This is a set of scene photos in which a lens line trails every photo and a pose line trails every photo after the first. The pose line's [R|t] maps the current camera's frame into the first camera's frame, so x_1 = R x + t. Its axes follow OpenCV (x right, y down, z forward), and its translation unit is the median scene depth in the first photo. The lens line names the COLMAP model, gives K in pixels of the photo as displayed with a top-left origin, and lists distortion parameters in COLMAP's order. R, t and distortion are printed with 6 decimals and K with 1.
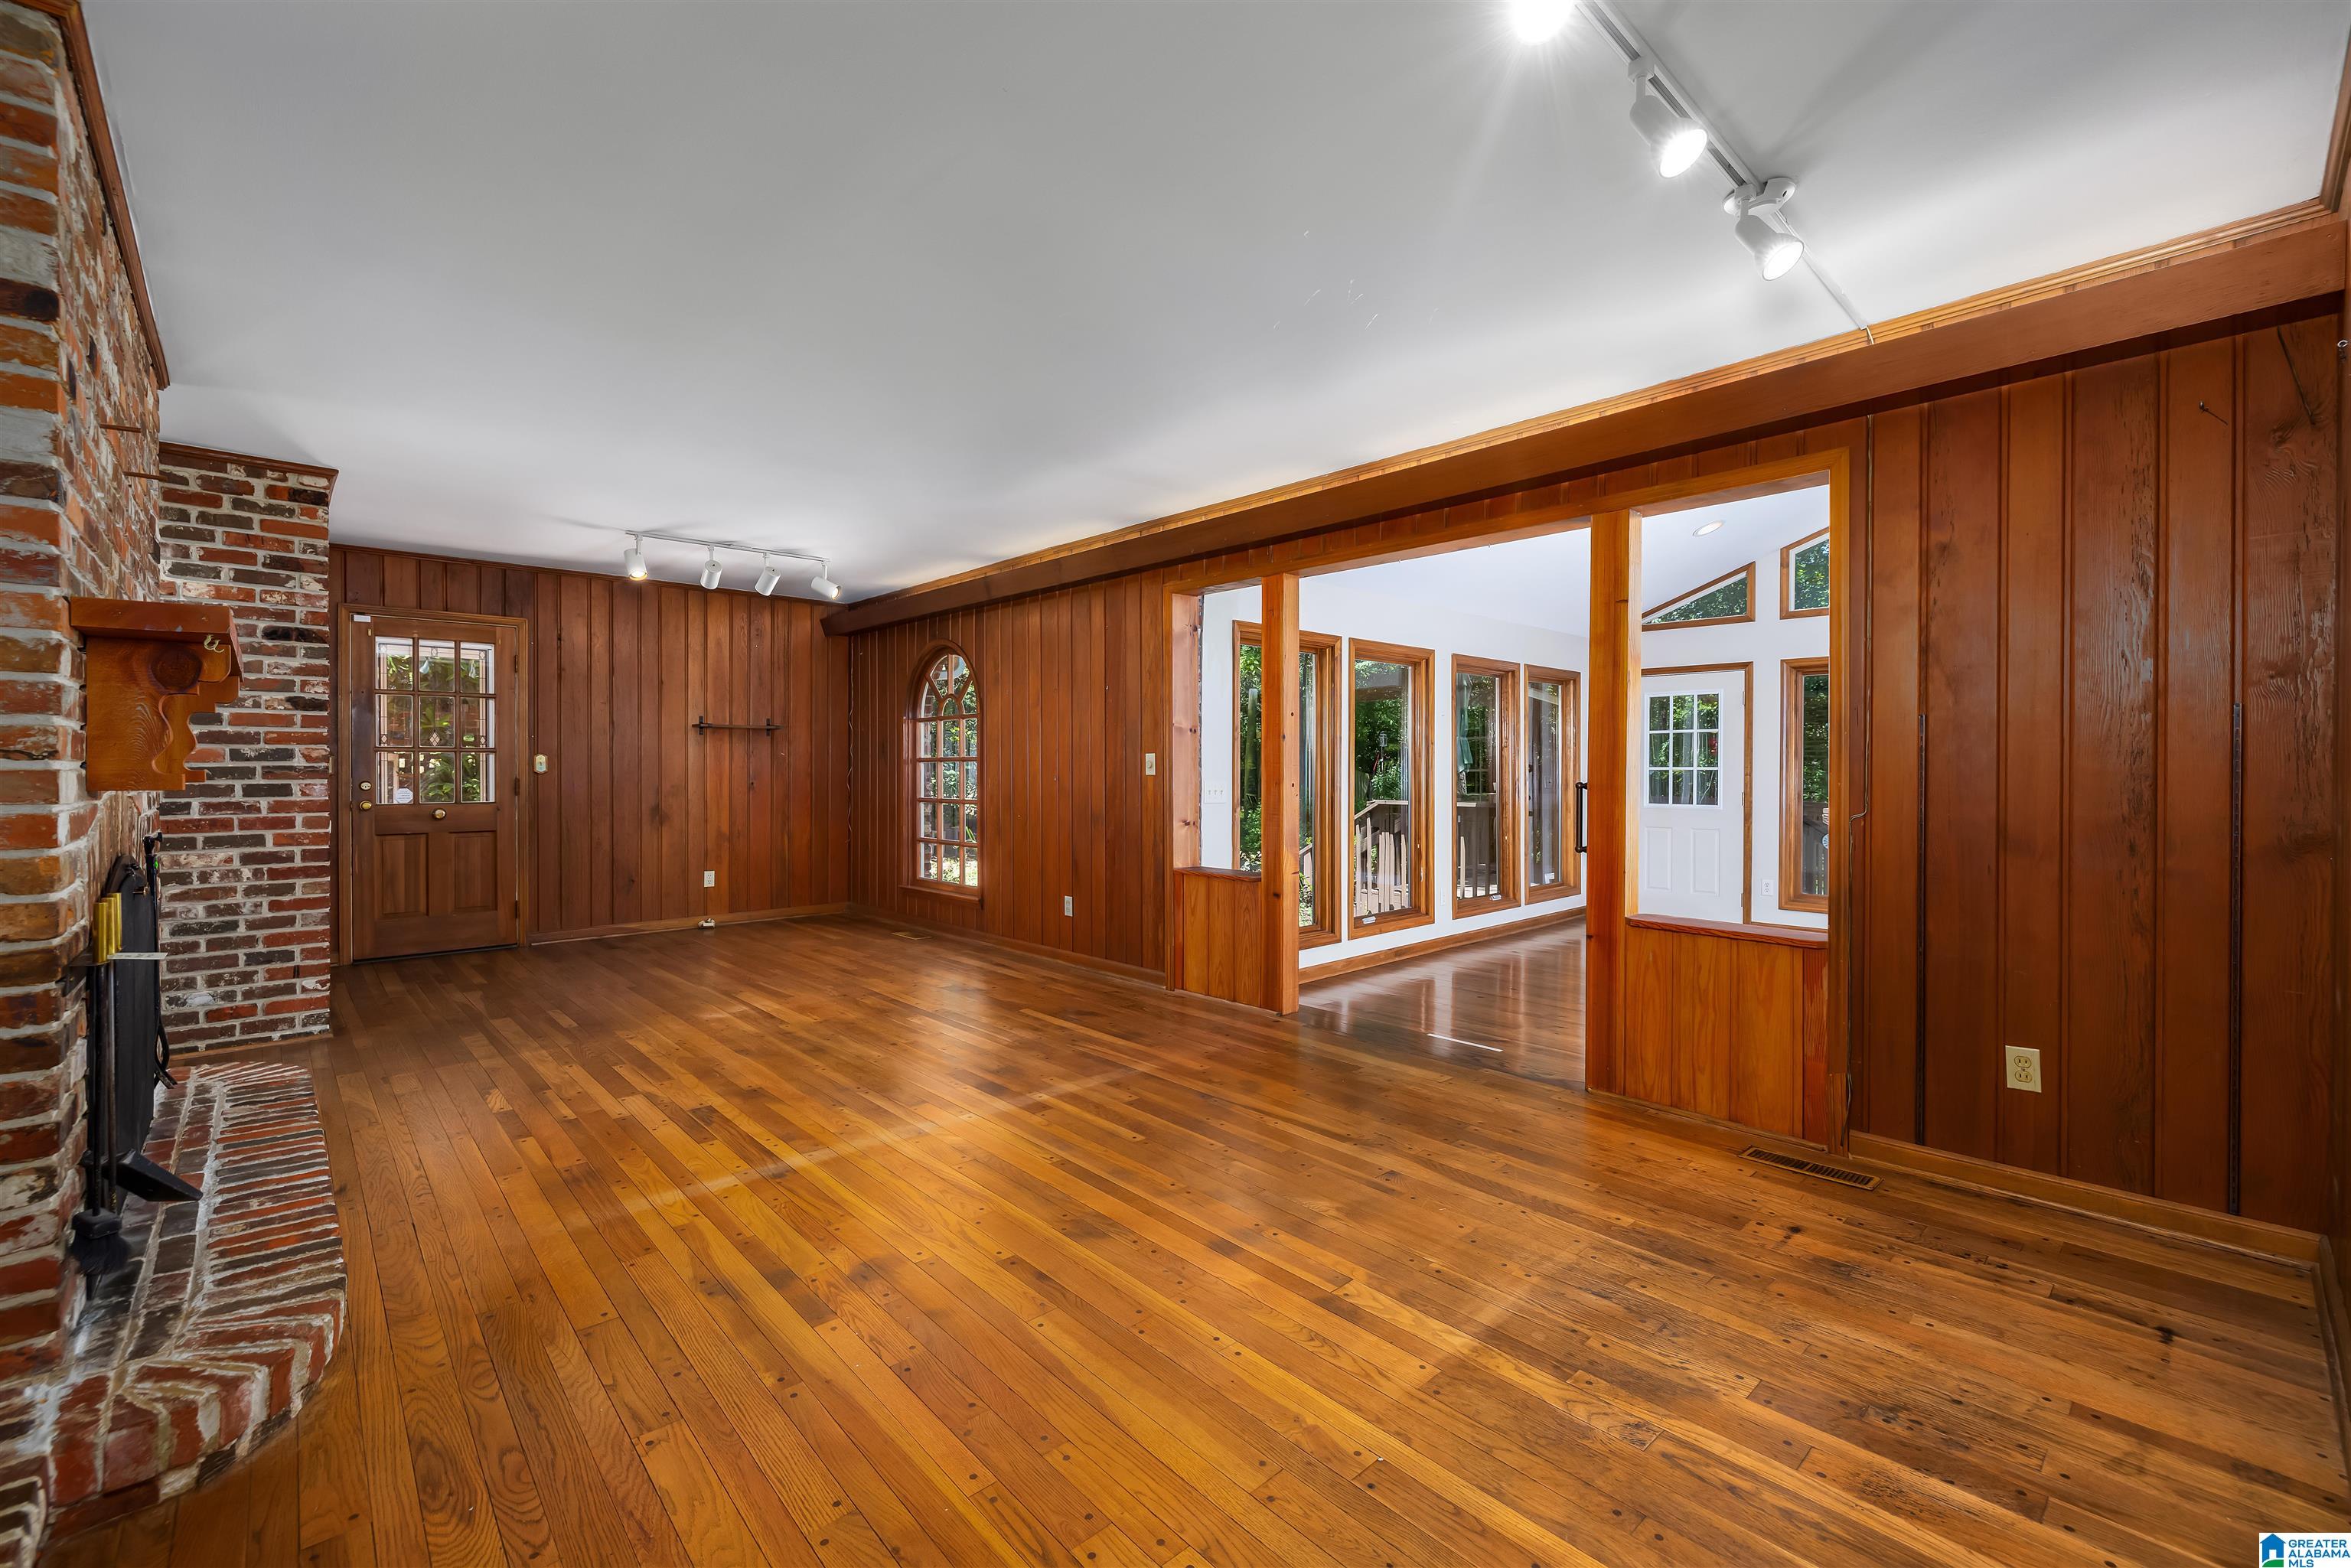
lens RADIAL K [[985.2, 0, 1173.5], [0, 985.2, 771.9], [0, 0, 1]] dist [-0.001366, -0.000175]
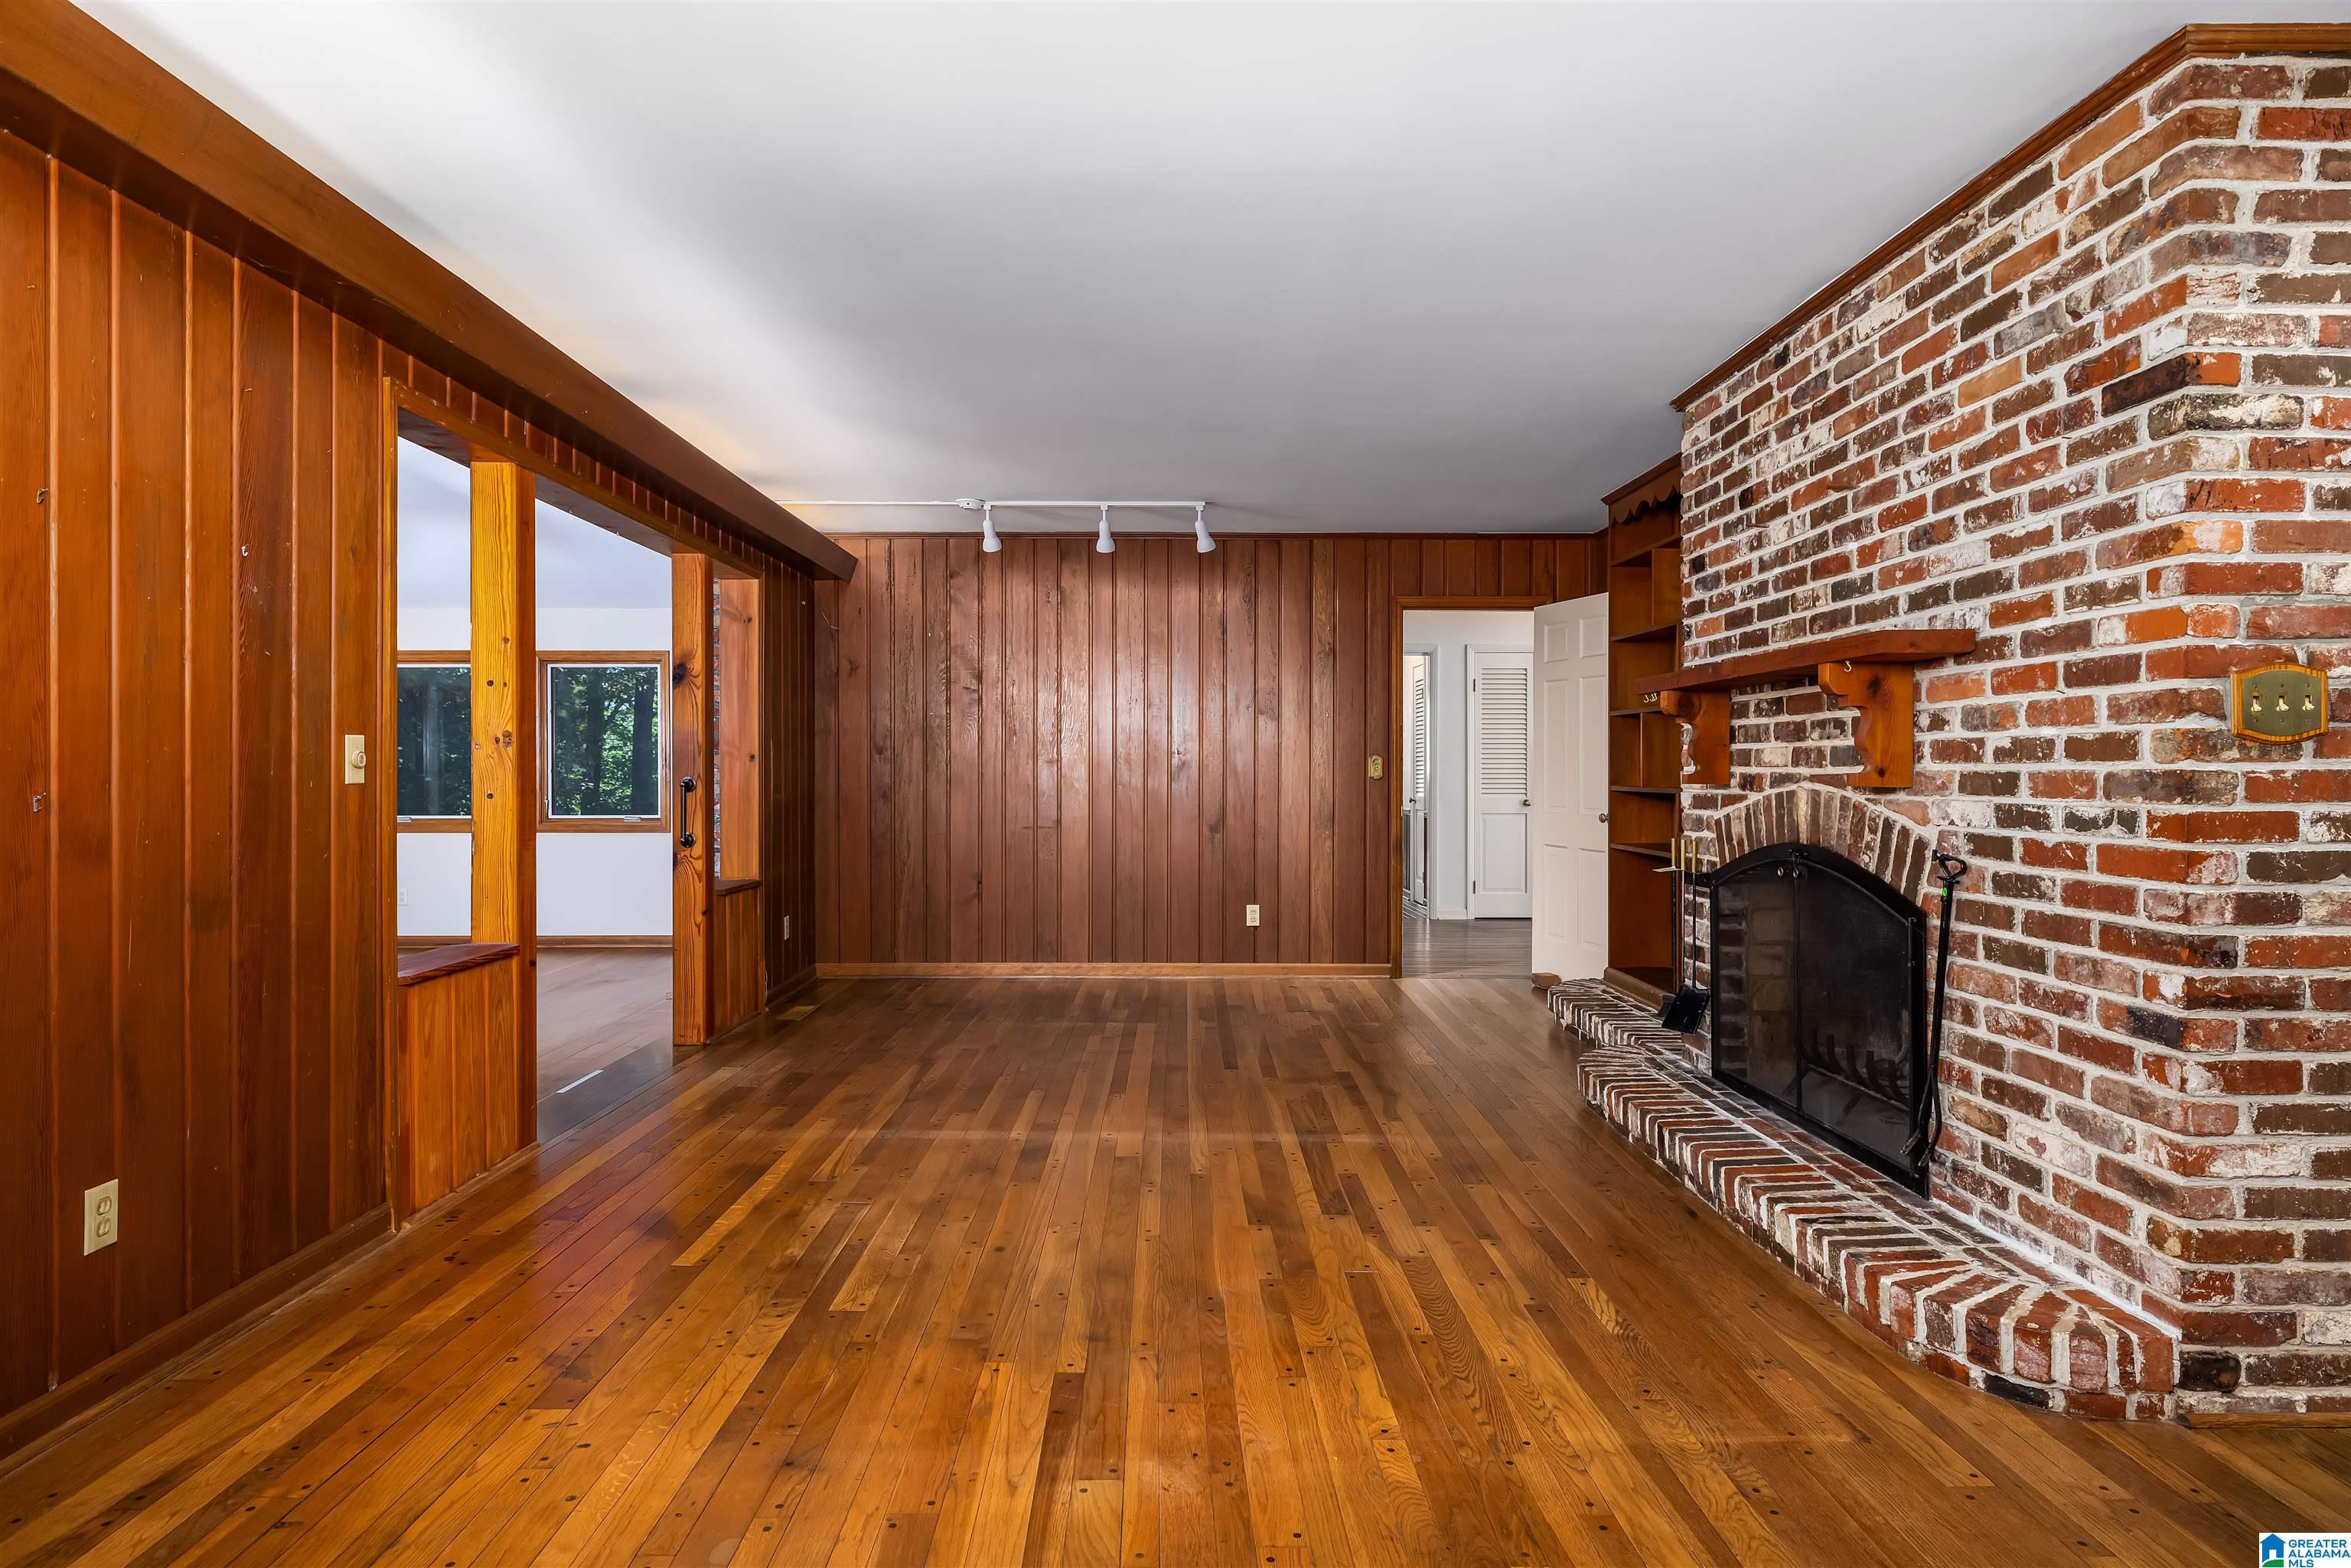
lens RADIAL K [[1279.4, 0, 1172.2], [0, 1279.4, 775.3], [0, 0, 1]] dist [-0.002402, -0.000109]
pose [[-0.737404, -0.003080, 0.675445, -0.854093], [0.001944, 0.999976, 0.006682, -0.005125], [-0.675449, 0.006240, -0.737380, 1.467366]]
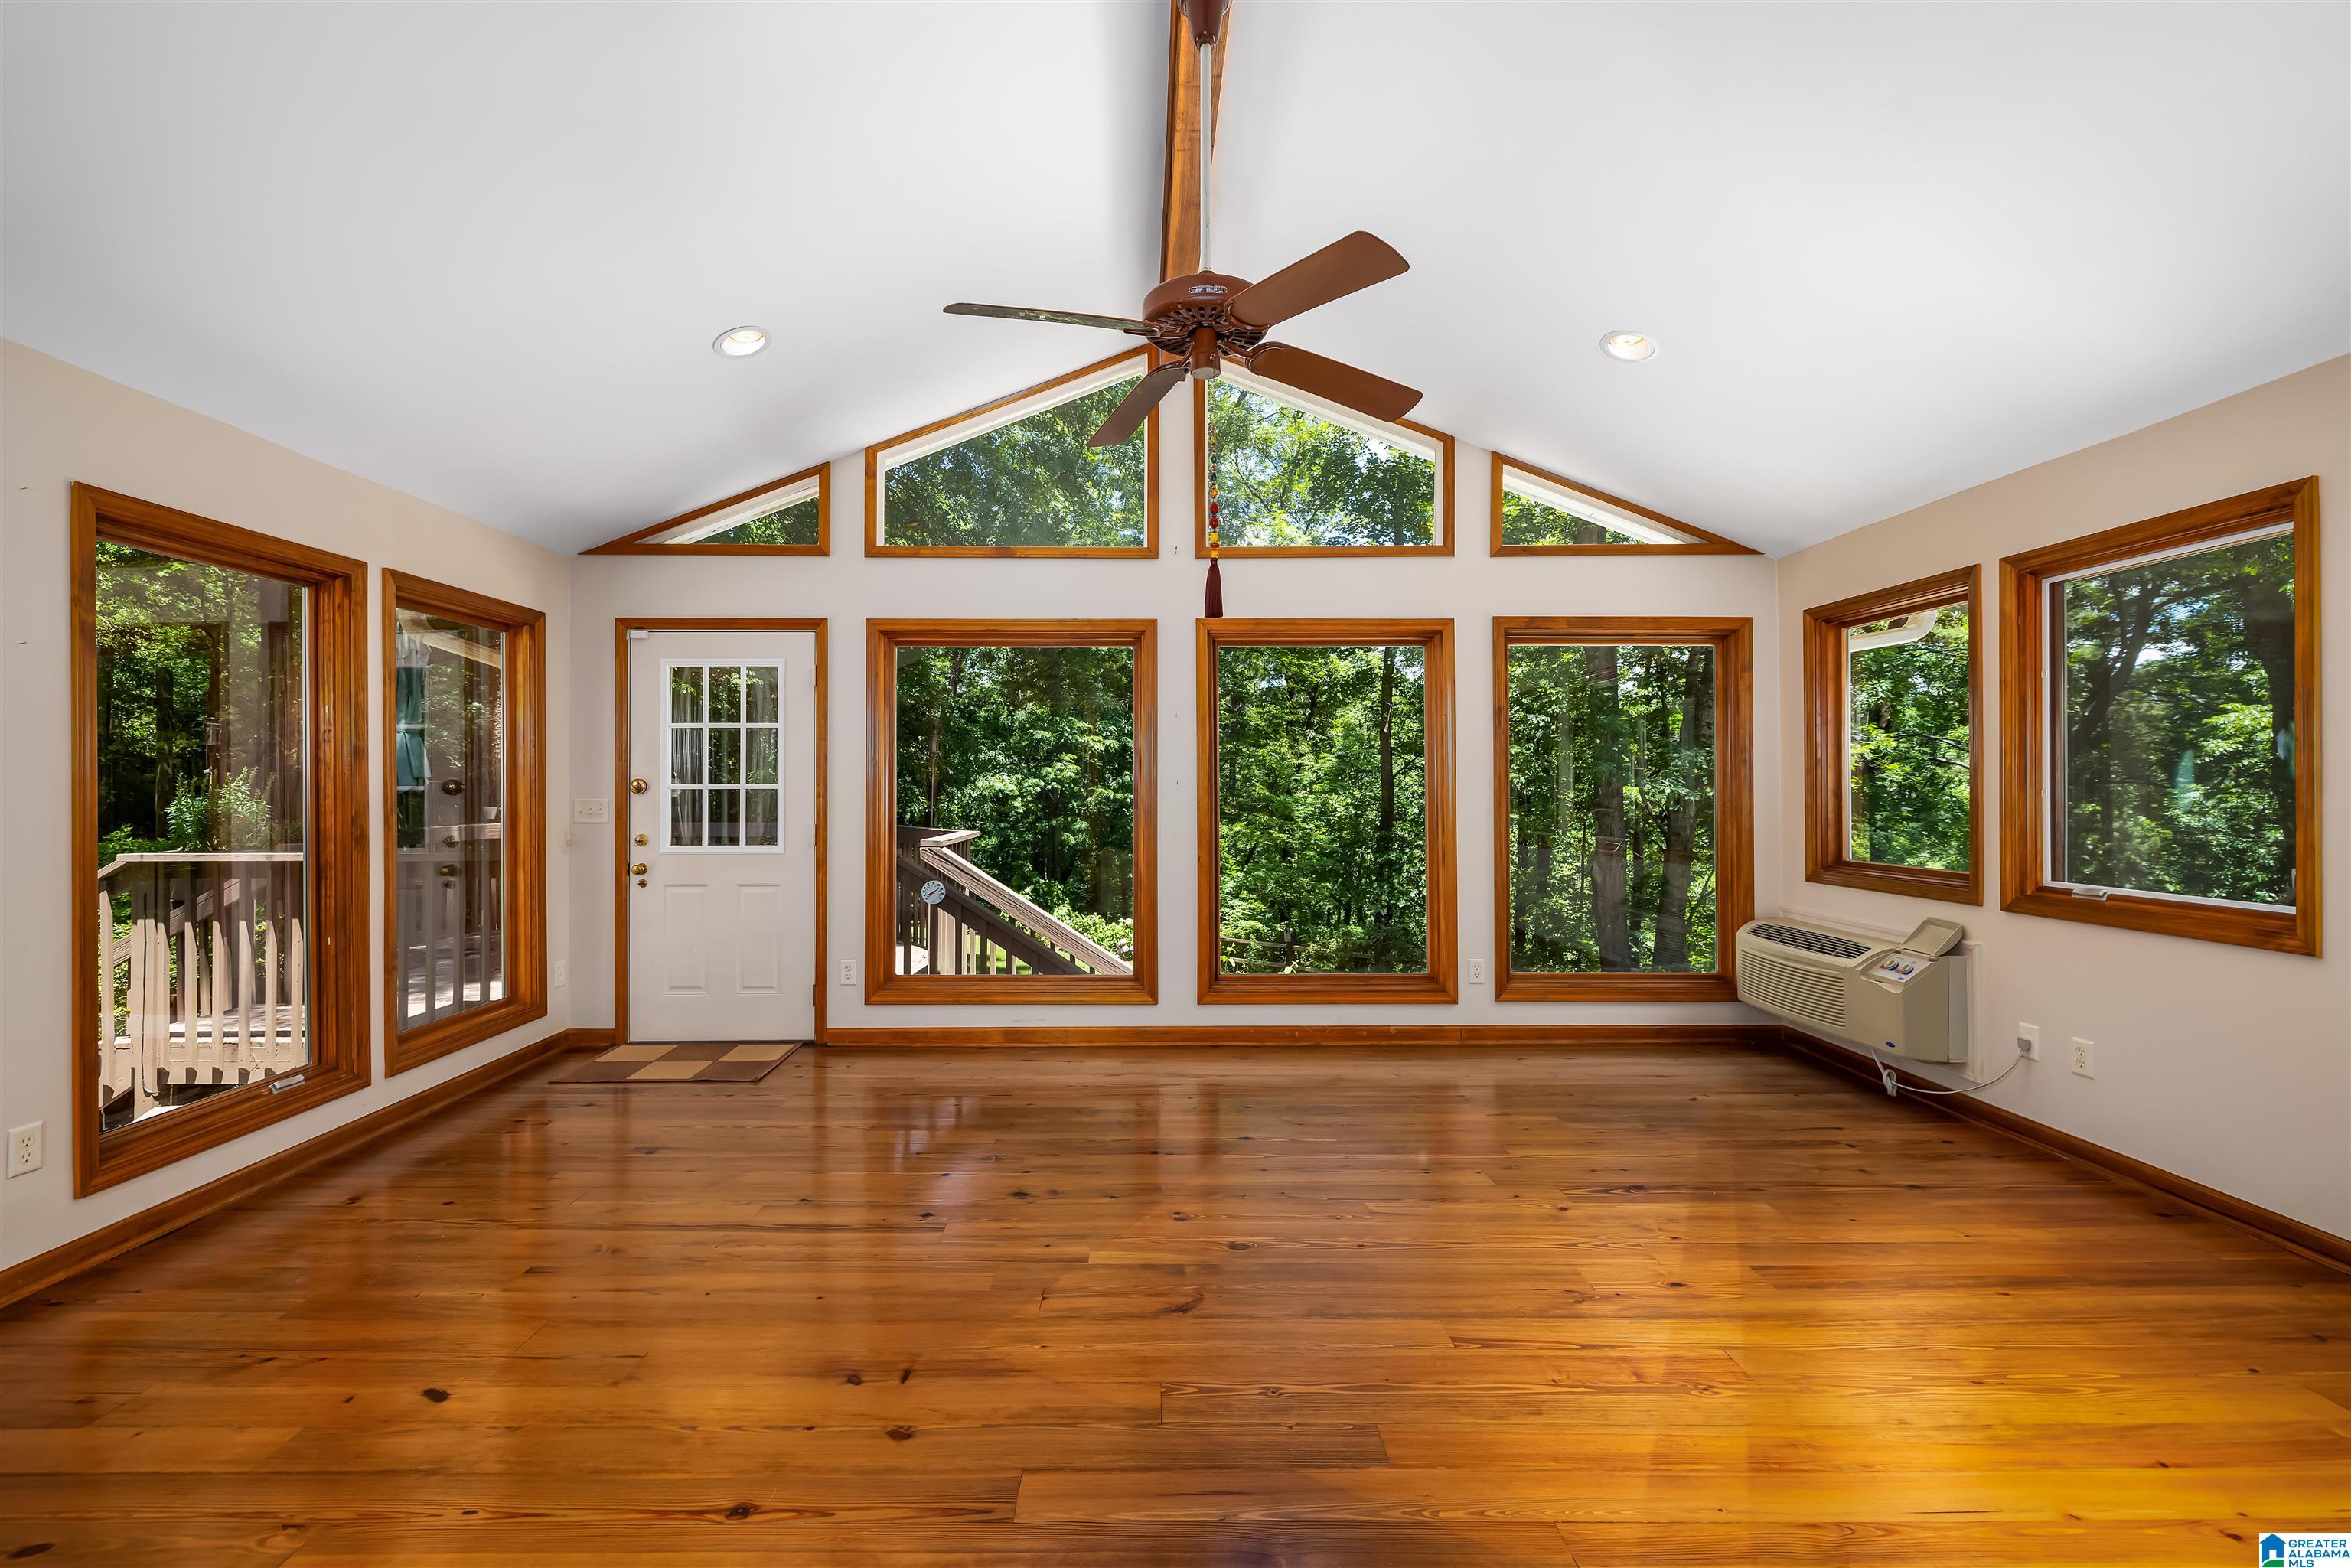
lens RADIAL K [[985.2, 0, 1151.0], [0, 985.2, 783.5], [0, 0, 1]] dist [-0.001366, -0.000175]
pose [[0.676684, -0.000154, 0.736274, 0.500750], [0.003275, 0.999991, -0.002801, -0.005582], [-0.736267, 0.004306, 0.676678, 0.796061]]
